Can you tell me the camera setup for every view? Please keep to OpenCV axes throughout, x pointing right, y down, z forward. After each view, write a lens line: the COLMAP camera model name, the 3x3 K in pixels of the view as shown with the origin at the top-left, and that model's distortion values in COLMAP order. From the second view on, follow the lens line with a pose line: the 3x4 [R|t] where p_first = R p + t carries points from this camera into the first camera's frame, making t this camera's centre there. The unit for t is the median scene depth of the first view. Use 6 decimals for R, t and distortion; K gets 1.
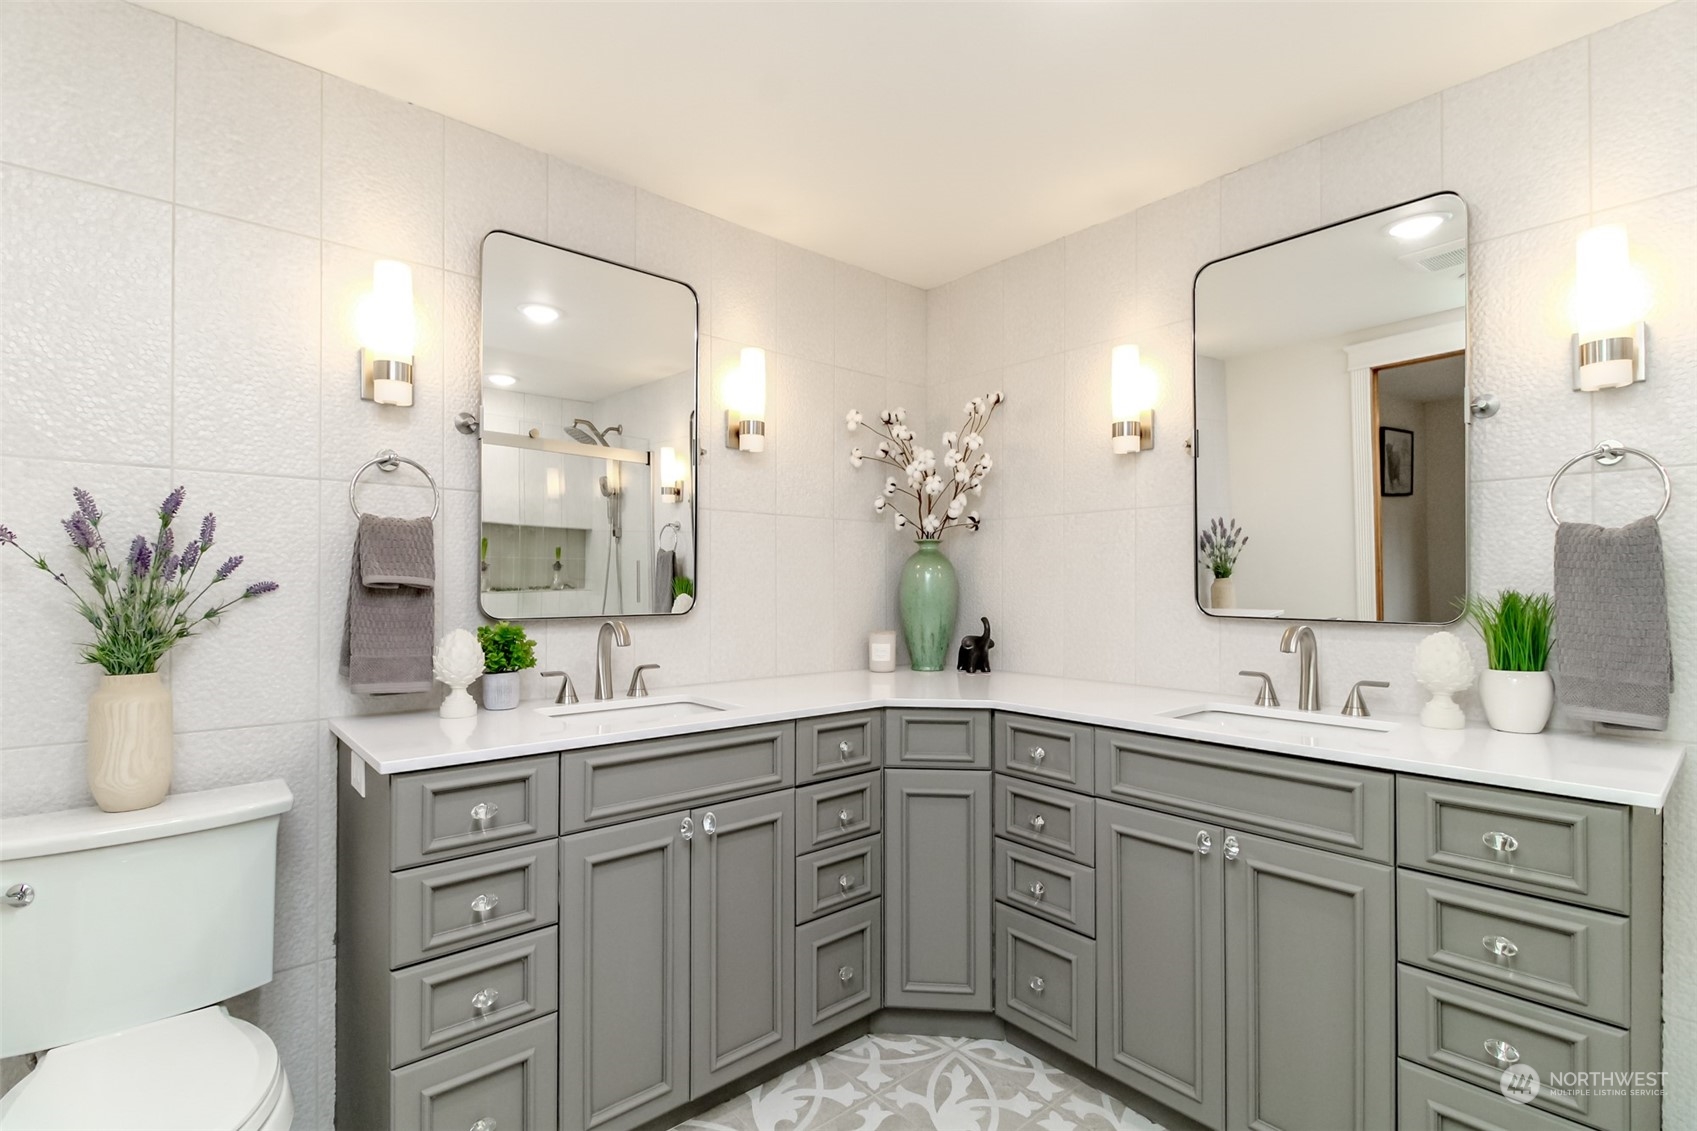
lens RADIAL K [[784.7, 0, 847.8], [0, 784.7, 576.3], [0, 0, 1]] dist [0.002215, -0.001142]
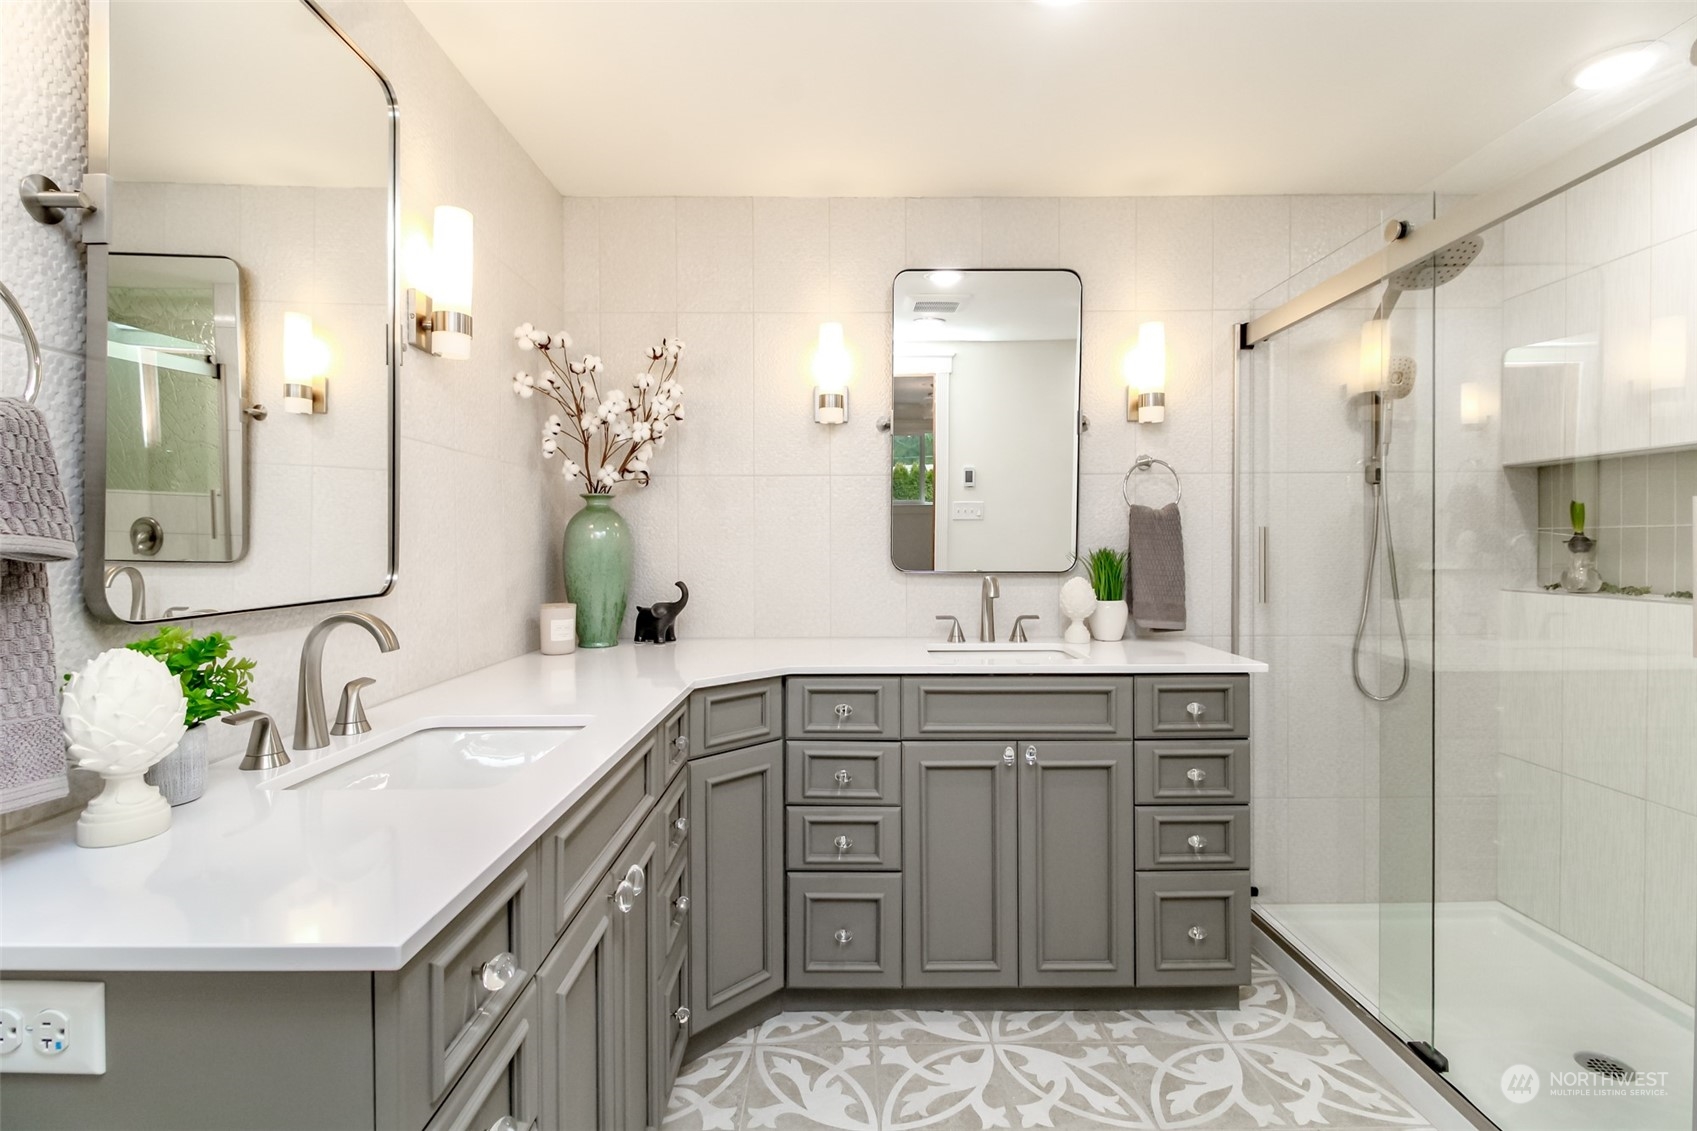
lens RADIAL K [[768.4, 0, 849.0], [0, 768.4, 548.6], [0, 0, 1]] dist [0.003407, -0.000875]
pose [[0.648295, -0.007998, 0.761347, -0.499028], [-0.003696, 0.999900, 0.013651, 0.000771], [-0.761380, -0.011664, 0.648201, 0.341390]]
